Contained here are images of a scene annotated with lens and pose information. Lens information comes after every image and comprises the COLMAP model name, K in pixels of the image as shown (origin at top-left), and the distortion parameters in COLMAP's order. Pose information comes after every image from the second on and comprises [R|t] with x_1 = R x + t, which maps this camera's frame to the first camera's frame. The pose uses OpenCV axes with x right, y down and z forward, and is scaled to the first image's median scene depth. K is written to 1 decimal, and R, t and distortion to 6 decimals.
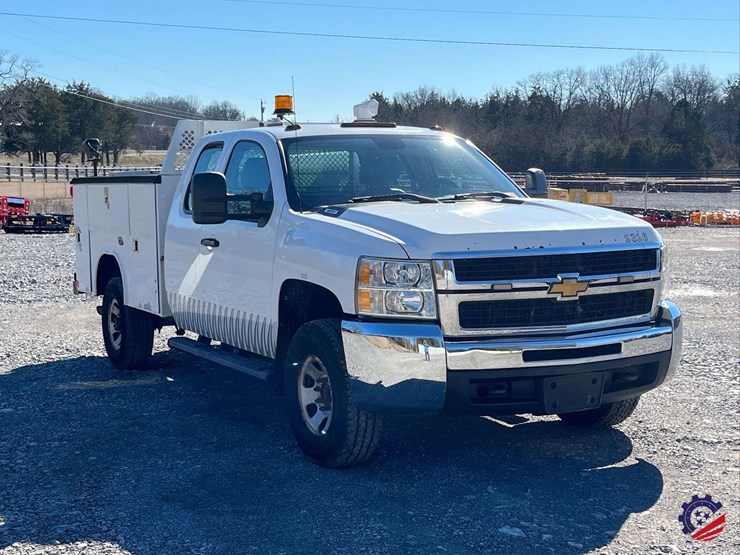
lens RADIAL K [[903.1, 0, 370.0], [0, 903.1, 277.5], [0, 0, 1]] dist [0.037120, -0.010919]
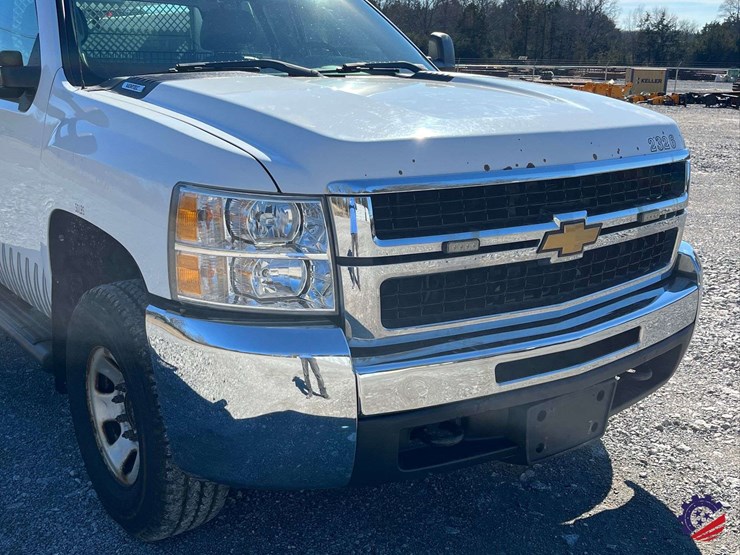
lens RADIAL K [[784.1, 0, 368.9], [0, 784.1, 269.4], [0, 0, 1]] dist [0.013103, -0.004254]
pose [[0.984891, -0.020688, 0.171936, 0.016669], [-0.006188, 0.988001, 0.154323, -0.042528], [-0.173066, -0.153055, 0.972945, 0.547052]]
